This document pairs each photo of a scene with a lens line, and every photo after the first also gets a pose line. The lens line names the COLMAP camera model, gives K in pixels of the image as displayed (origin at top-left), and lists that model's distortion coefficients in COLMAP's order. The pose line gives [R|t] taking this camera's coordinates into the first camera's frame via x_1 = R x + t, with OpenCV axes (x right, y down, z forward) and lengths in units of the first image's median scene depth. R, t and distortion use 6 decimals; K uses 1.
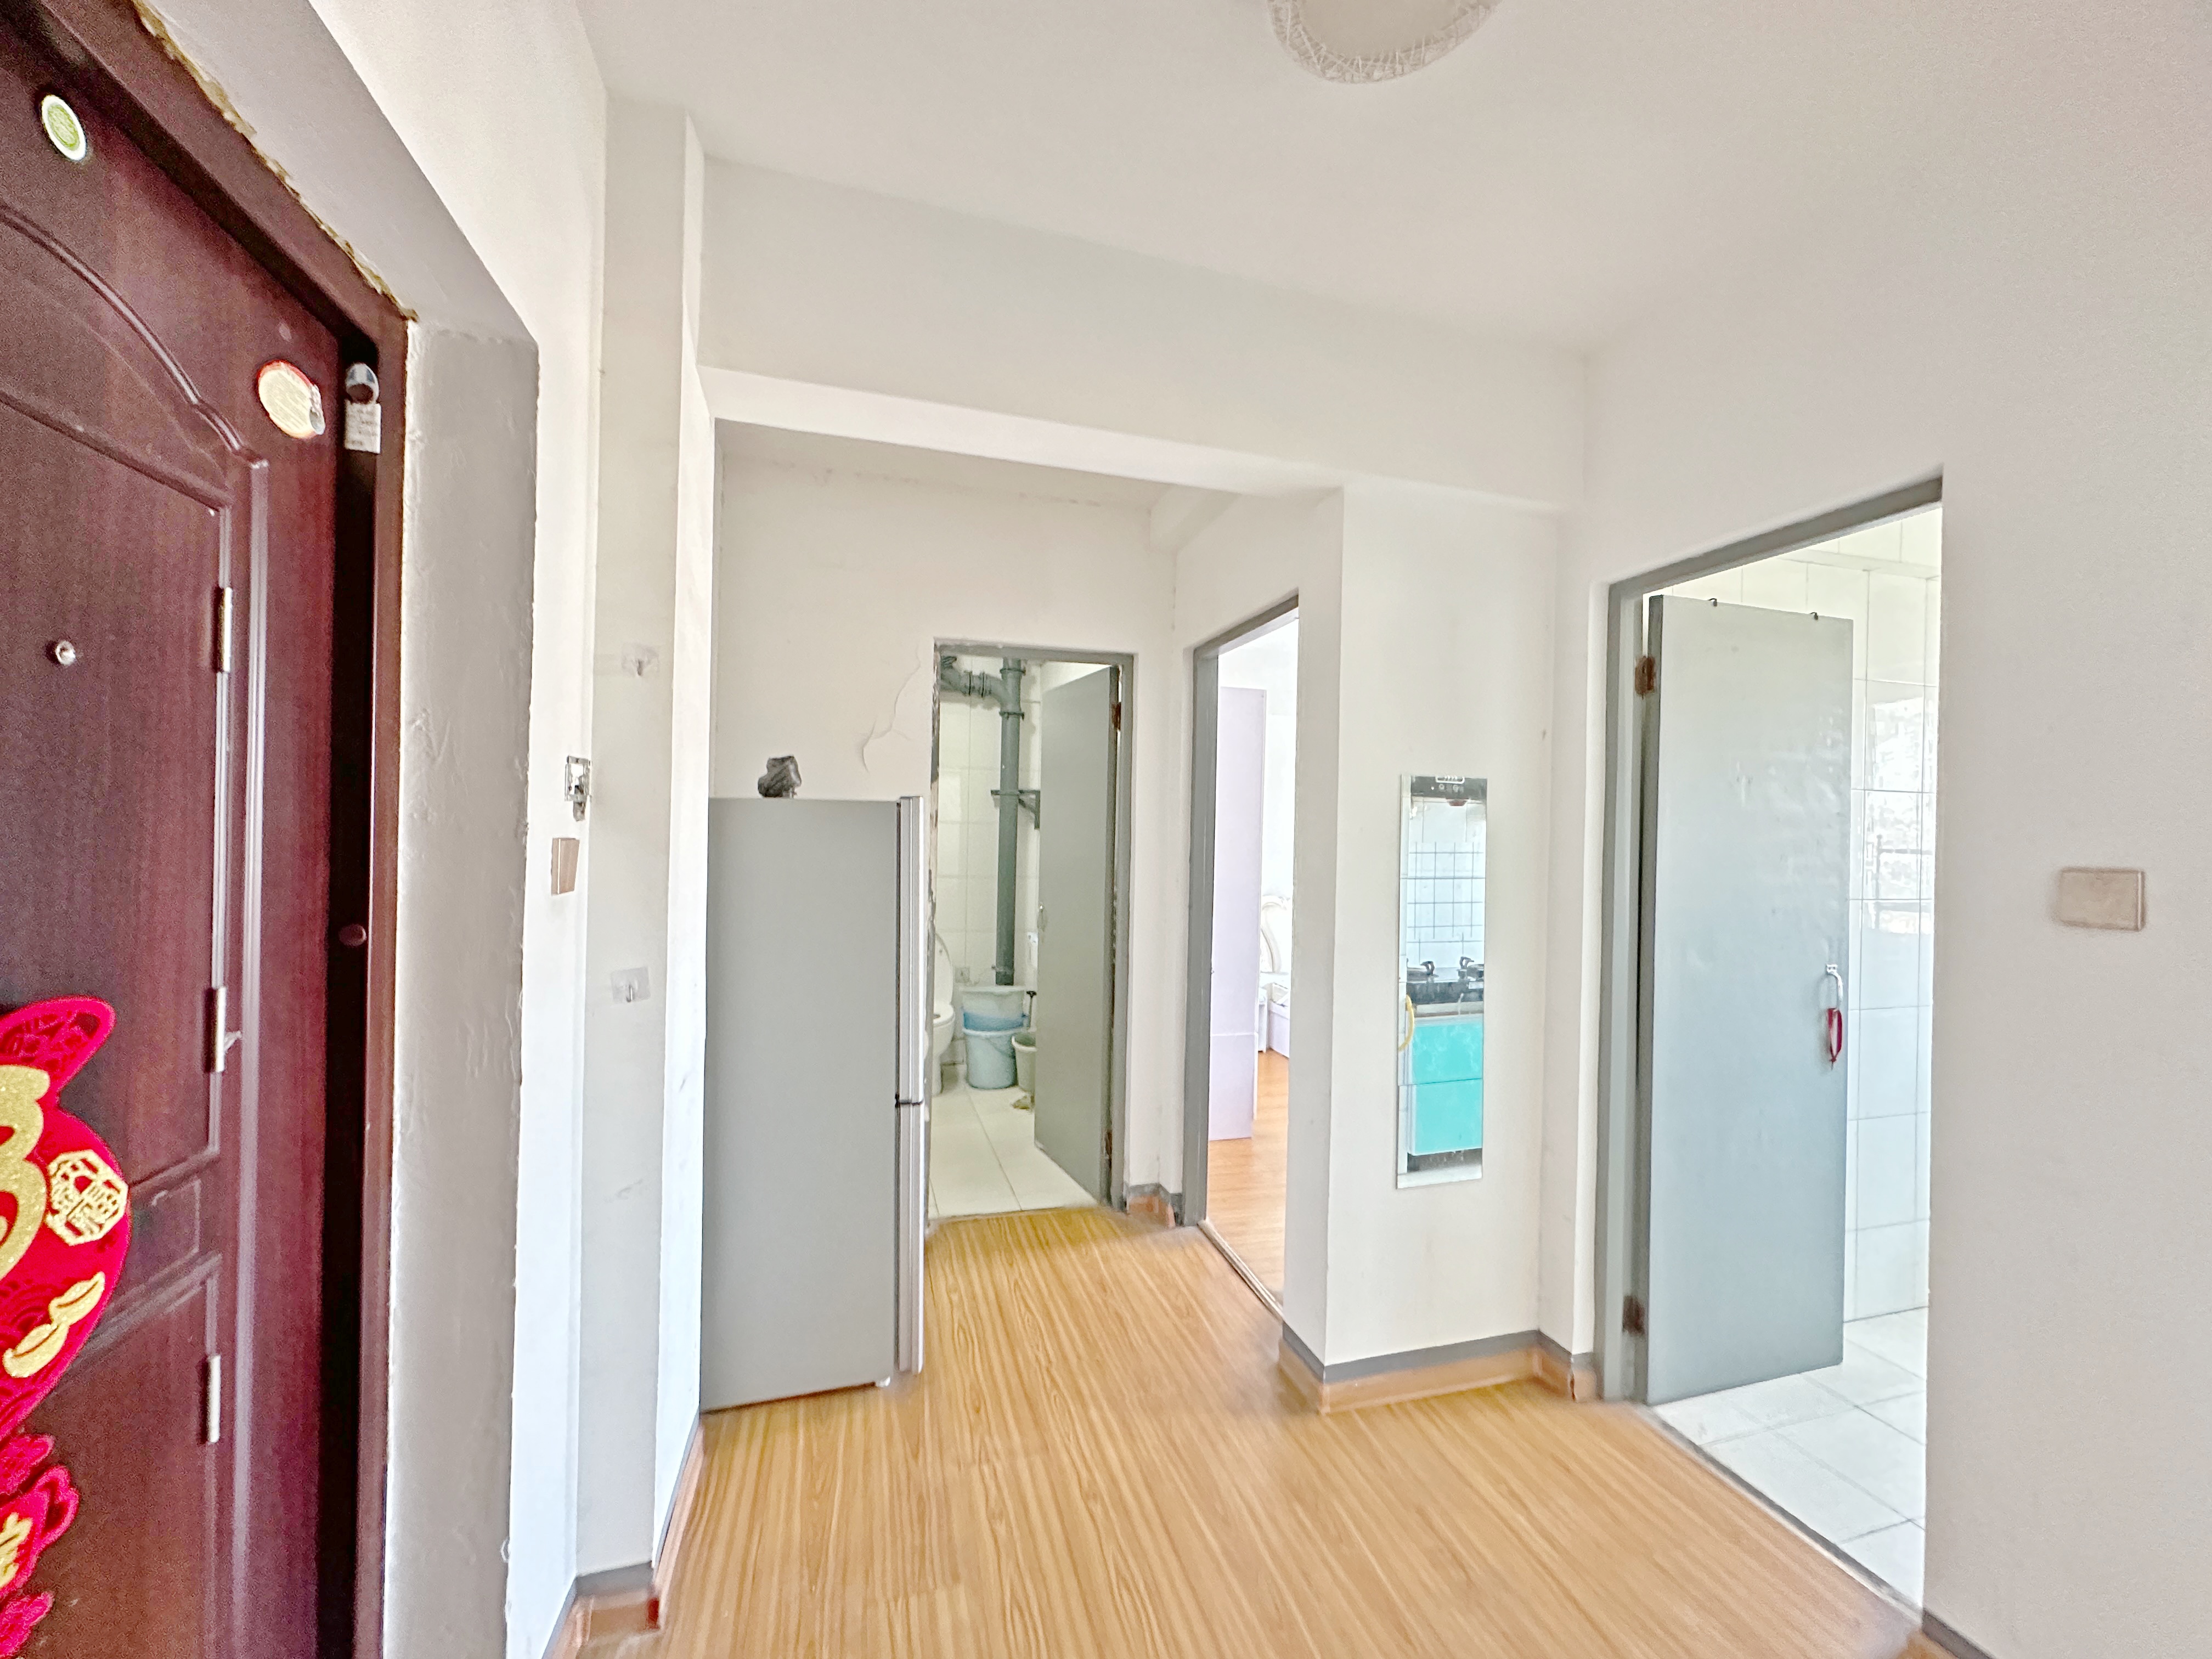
lens RADIAL K [[885.9, 0, 1107.5], [0, 885.9, 835.4], [0, 0, 1]] dist [-0.003204, -0.000288]
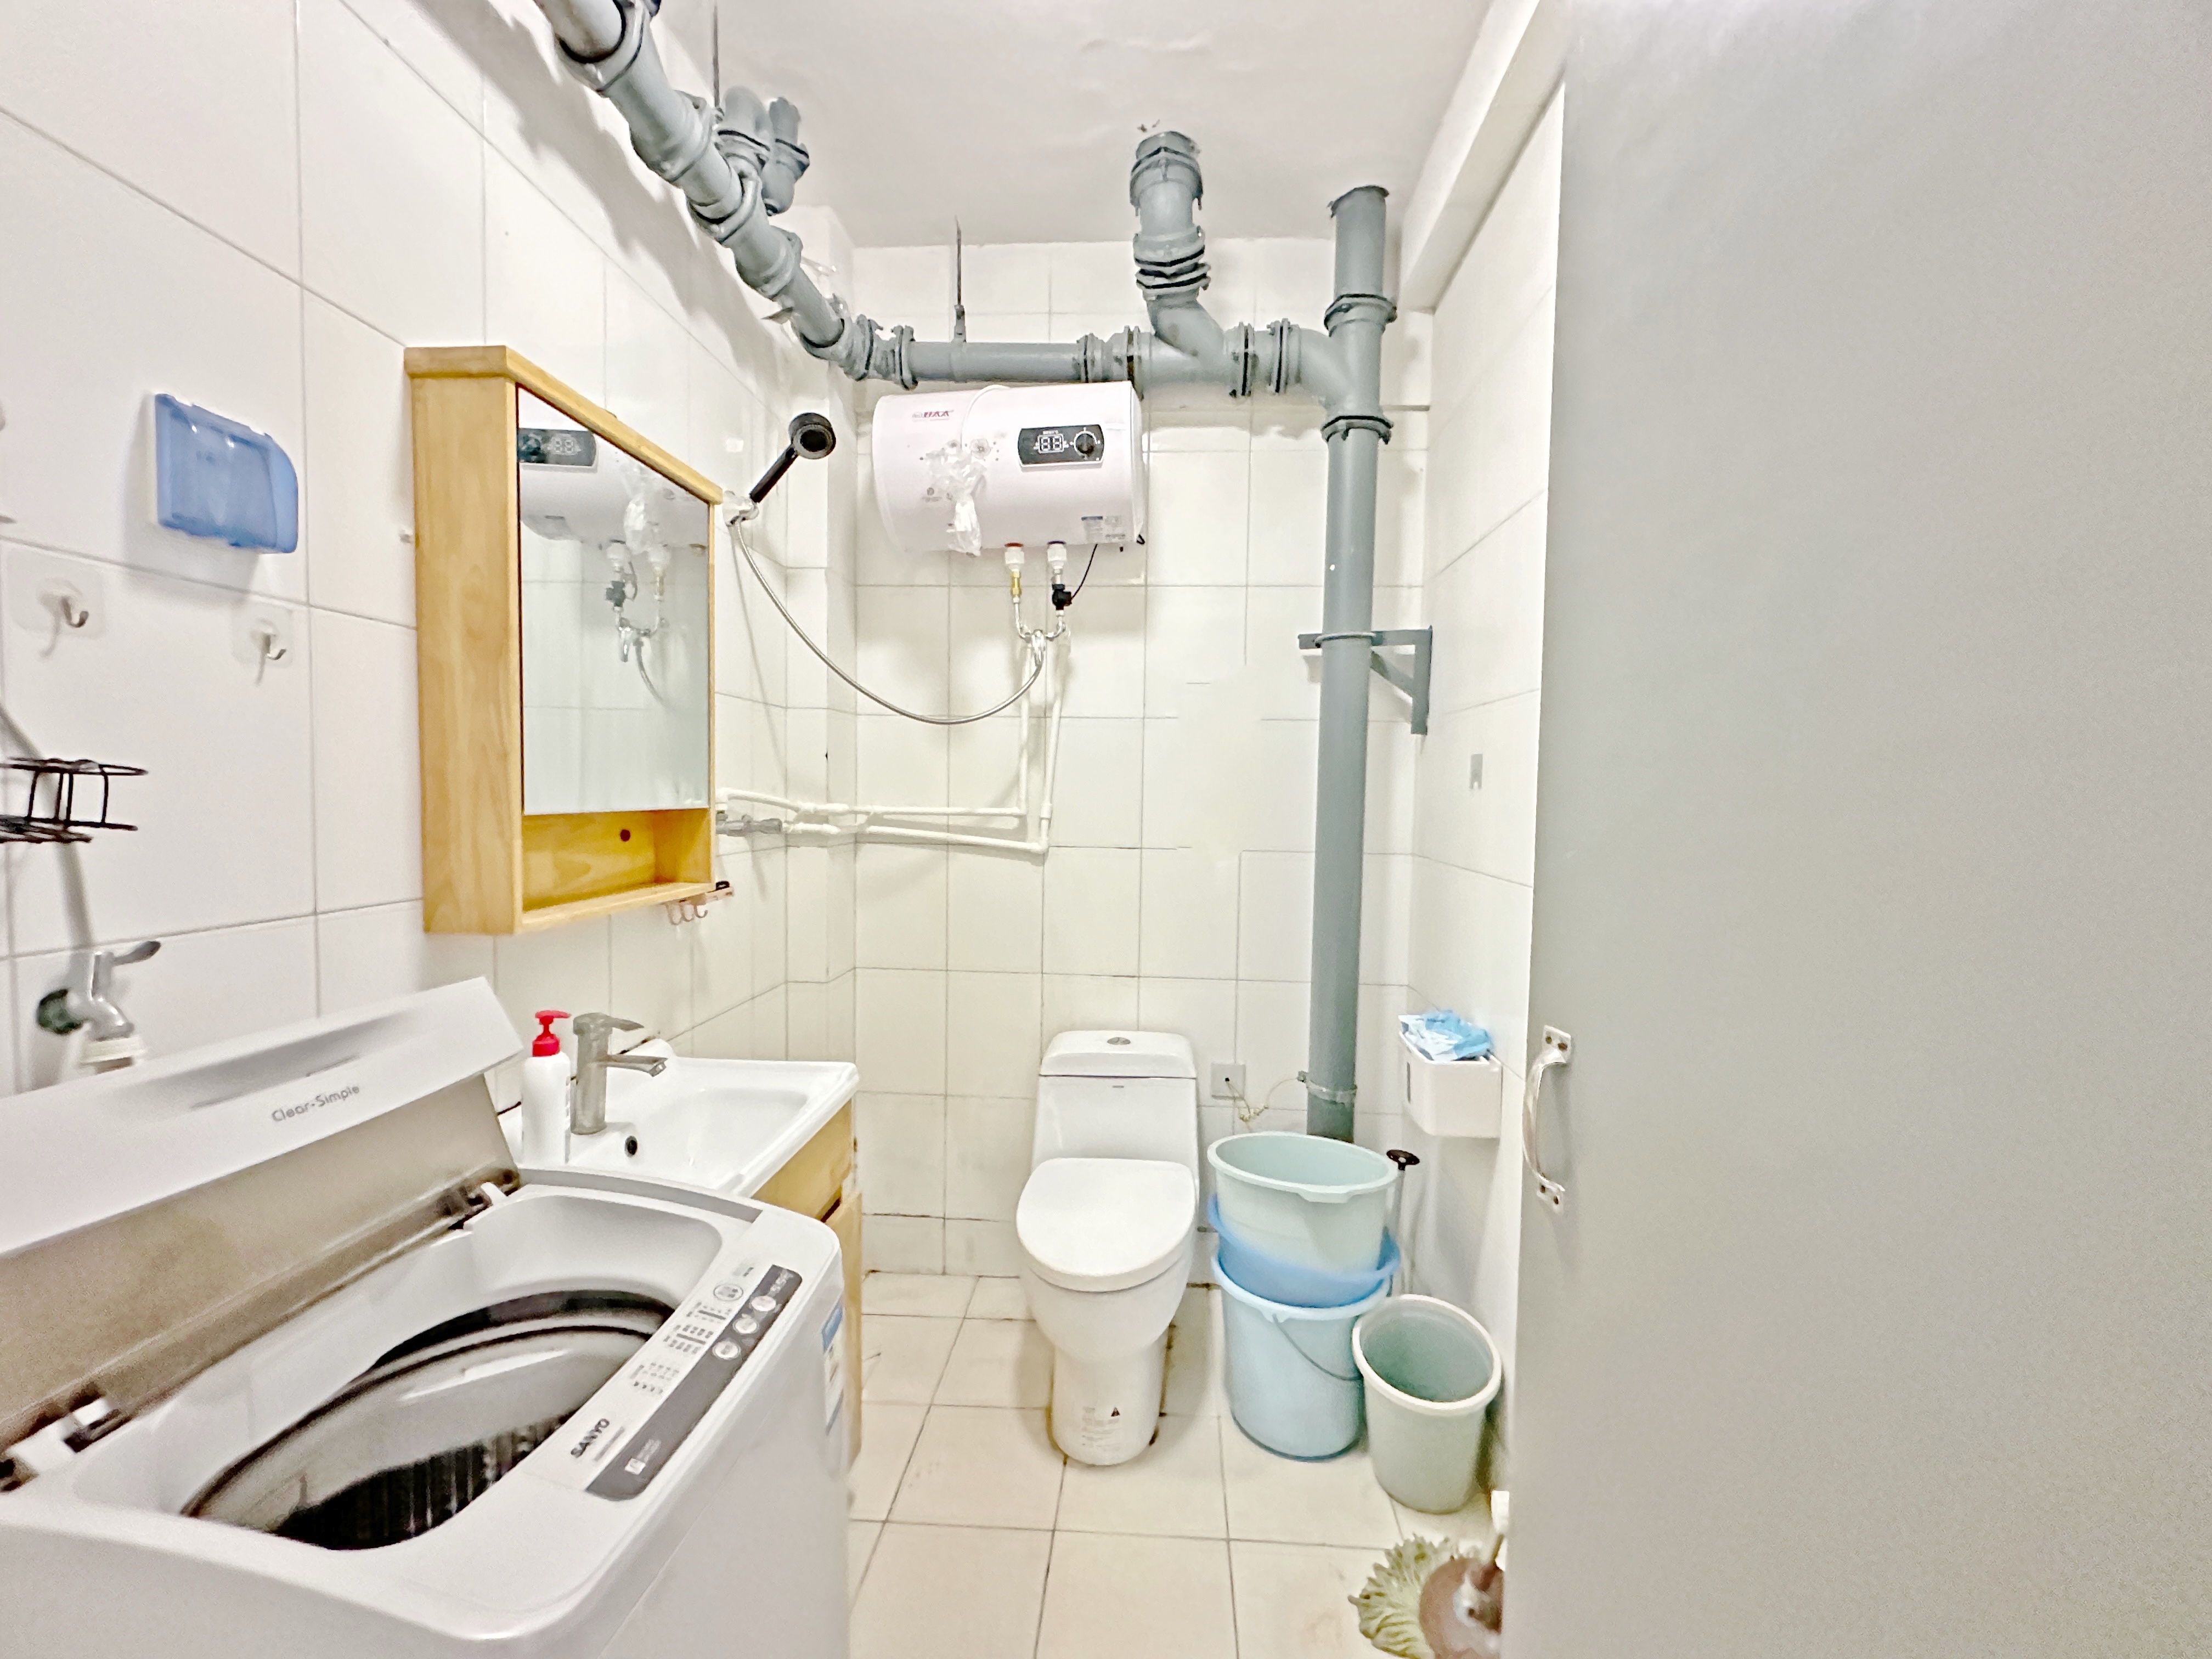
lens RADIAL K [[885.9, 0, 1117.9], [0, 885.9, 835.2], [0, 0, 1]] dist [-0.003204, -0.000288]
pose [[0.940039, 0.012801, -0.340826, -0.072804], [0.000935, 0.999195, 0.040107, 0.022746], [0.341065, -0.038020, 0.939271, 0.603359]]
